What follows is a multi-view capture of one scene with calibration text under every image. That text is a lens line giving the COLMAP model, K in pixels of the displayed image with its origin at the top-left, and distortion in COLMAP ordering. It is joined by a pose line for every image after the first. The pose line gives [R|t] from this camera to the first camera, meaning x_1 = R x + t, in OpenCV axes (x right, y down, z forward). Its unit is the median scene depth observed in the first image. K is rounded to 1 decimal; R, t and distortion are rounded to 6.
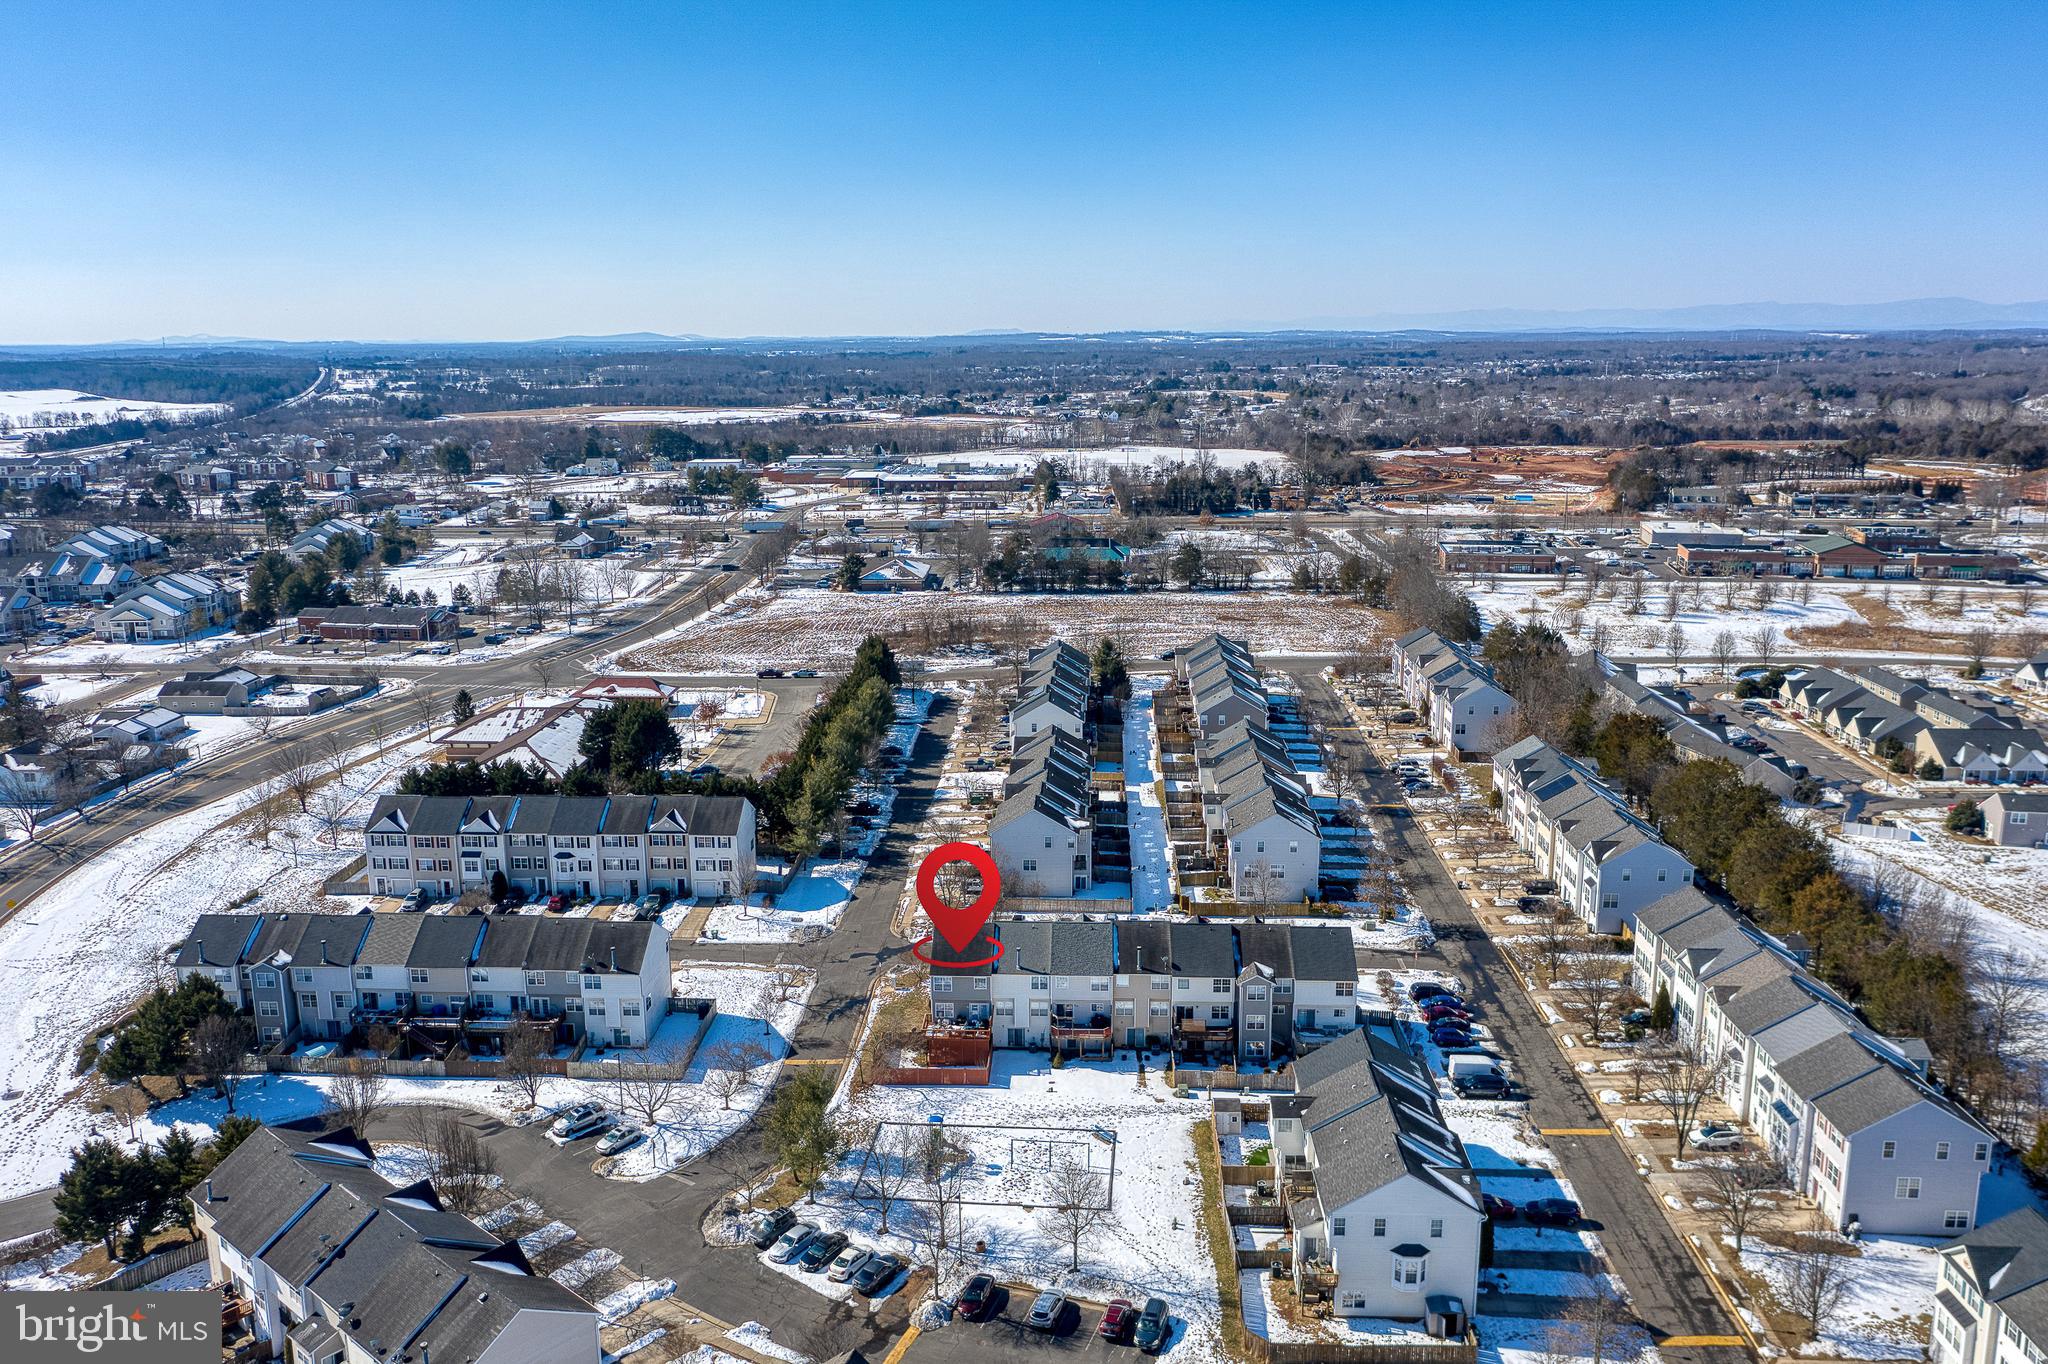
lens RADIAL K [[1576.0, 0, 1019.9], [0, 1576.0, 671.1], [0, 0, 1]] dist [-0.007381, 0.021675]
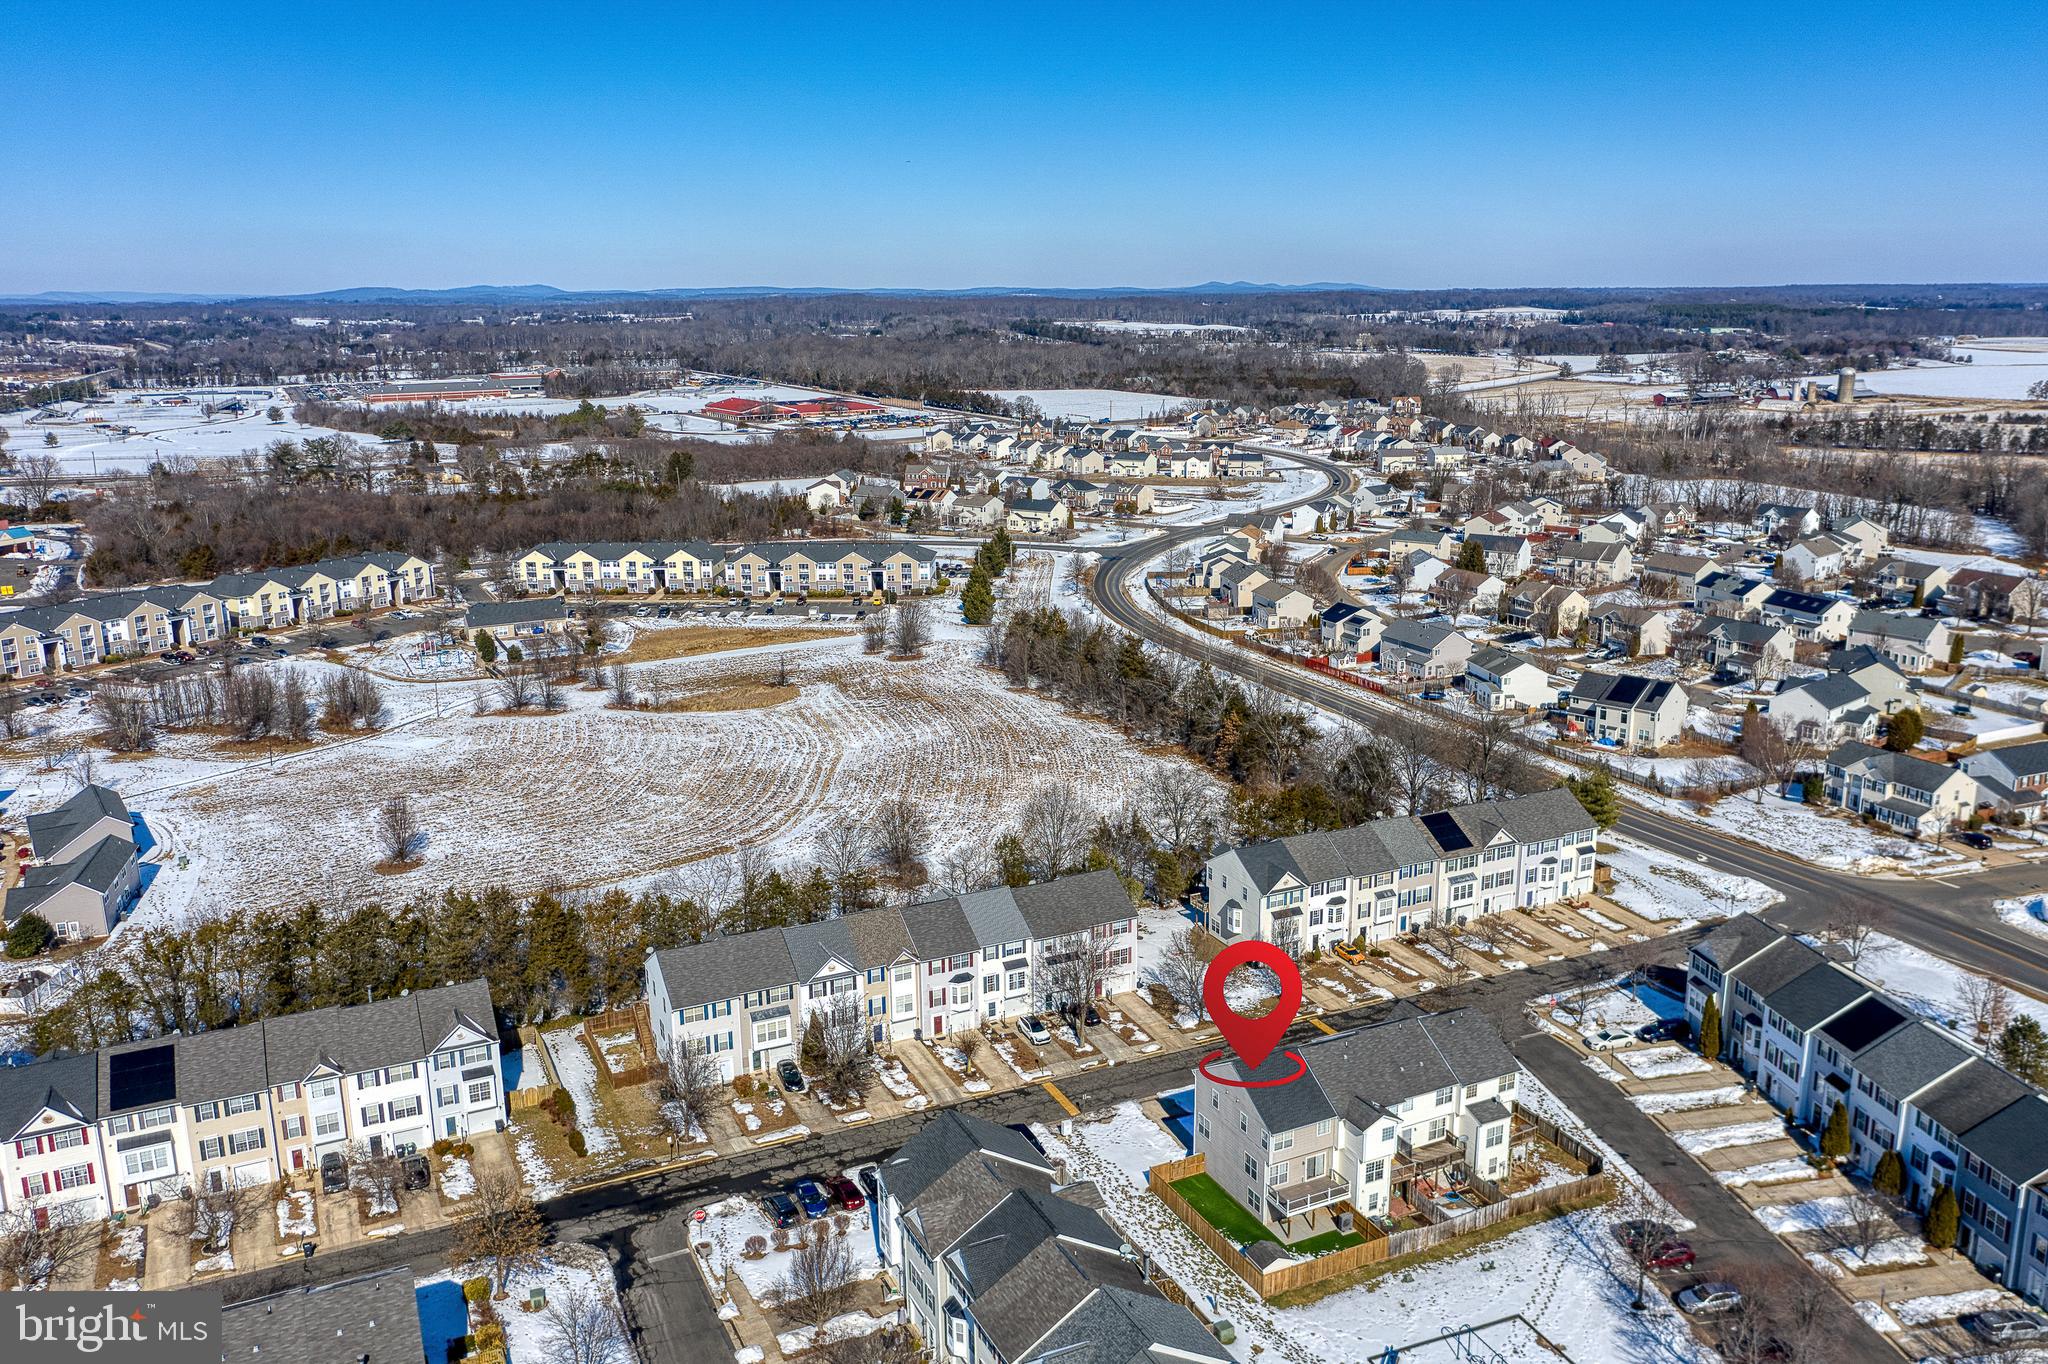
lens RADIAL K [[1576.0, 0, 1019.9], [0, 1576.0, 671.1], [0, 0, 1]] dist [-0.007381, 0.021675]
pose [[-0.475604, -0.191361, 0.858593, -0.402324], [0.201422, 0.926429, 0.318054, -0.256872], [-0.856289, 0.324208, -0.402069, 1.223702]]
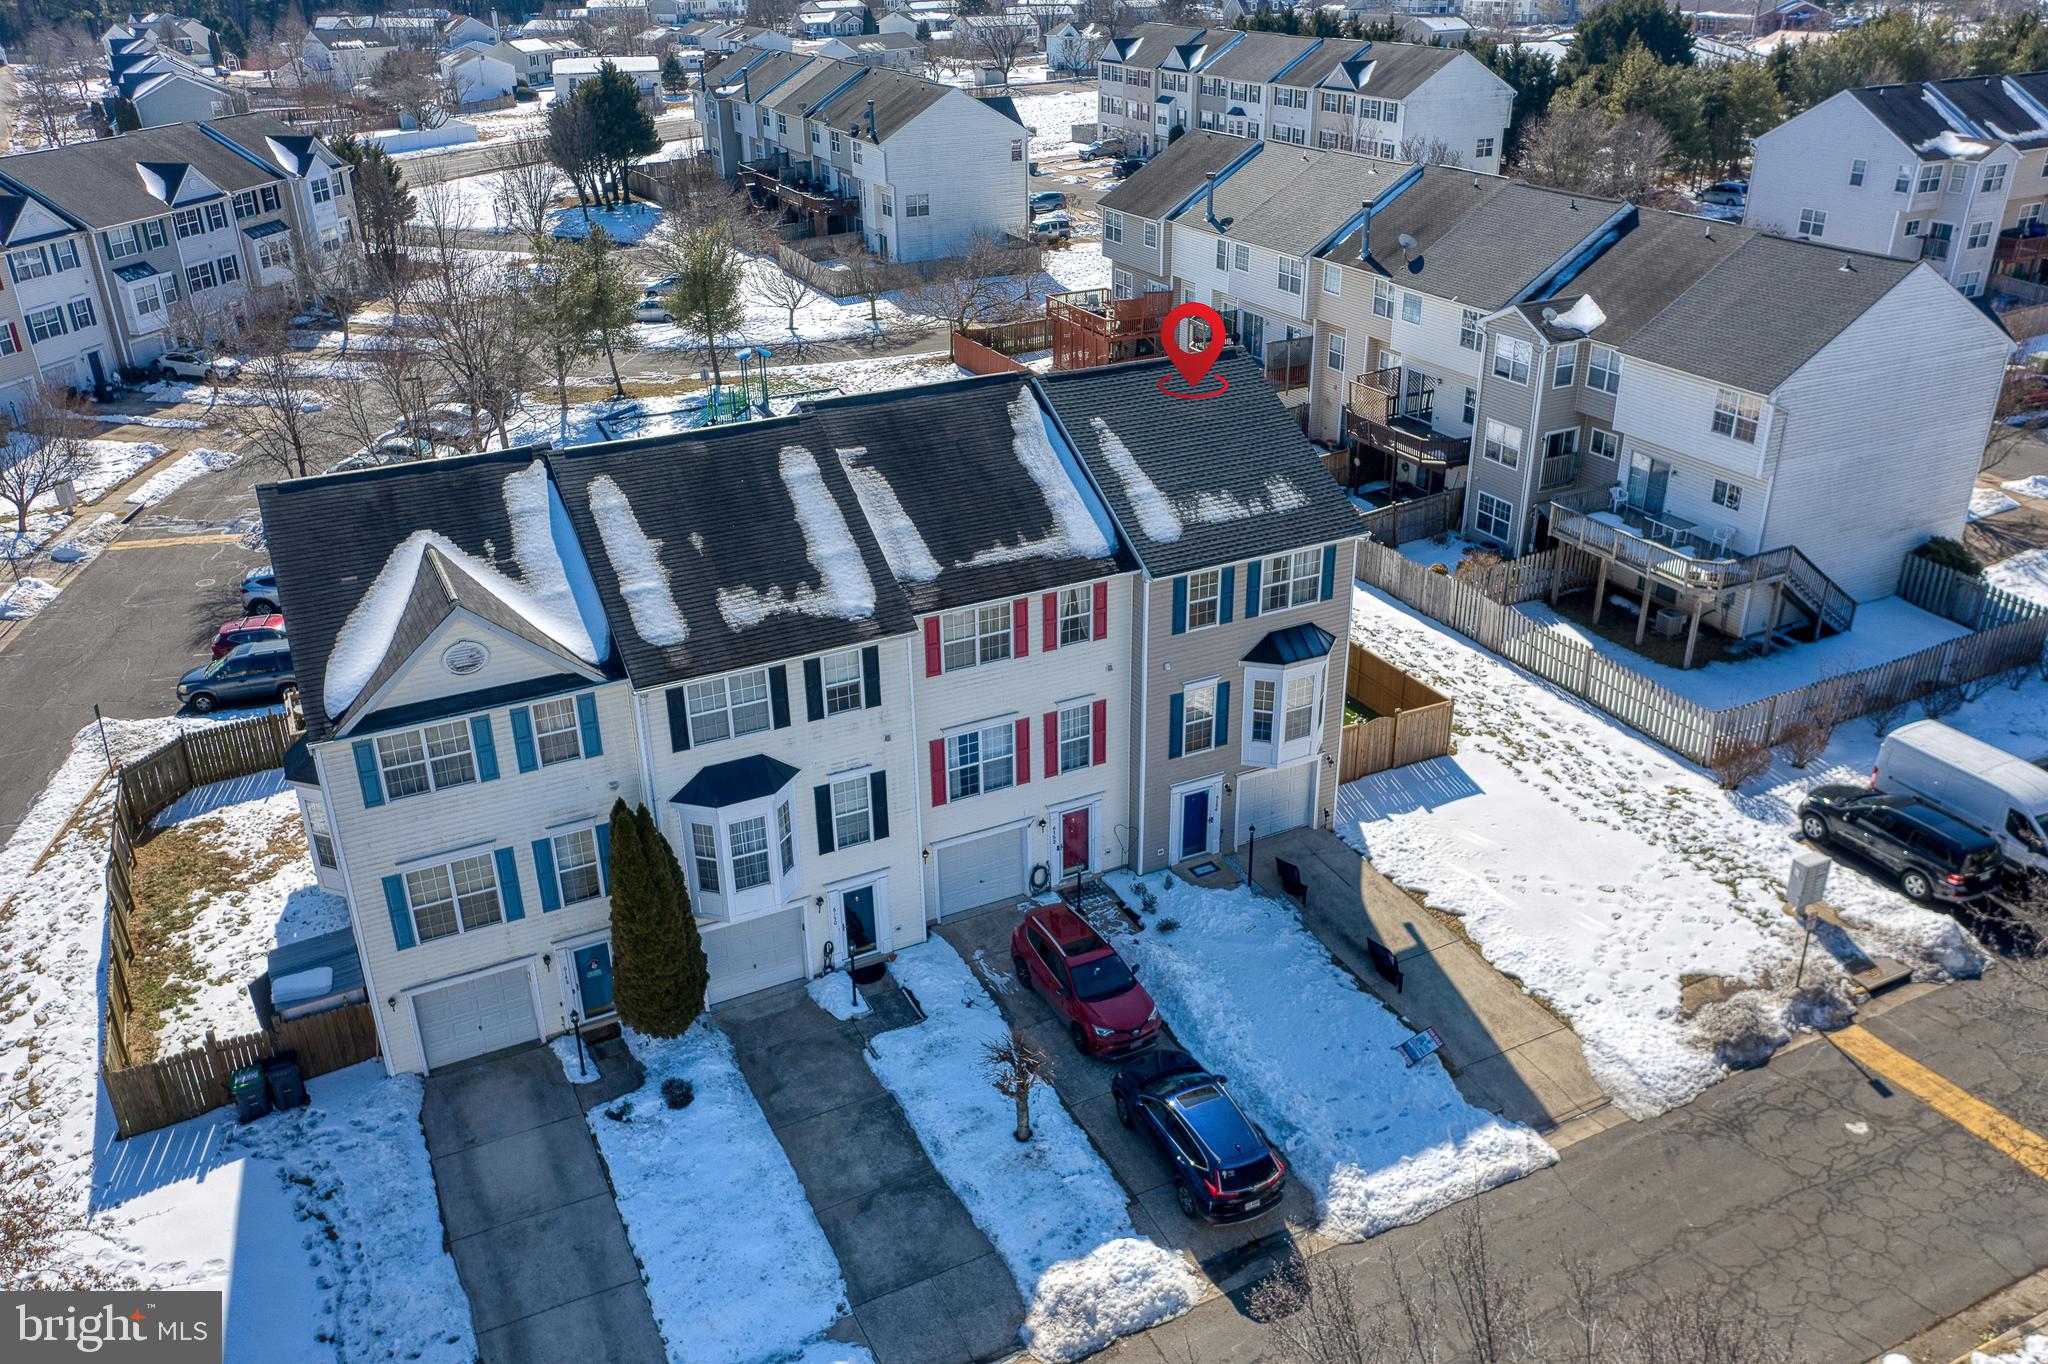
lens RADIAL K [[1584.7, 0, 1019.3], [0, 1584.7, 677.5], [0, 0, 1]] dist [-0.002546, 0.027686]
pose [[0.487306, 0.376421, -0.787934, 0.403888], [-0.171284, 0.925995, 0.336445, 0.166932], [0.856268, -0.028991, 0.515718, 0.704924]]
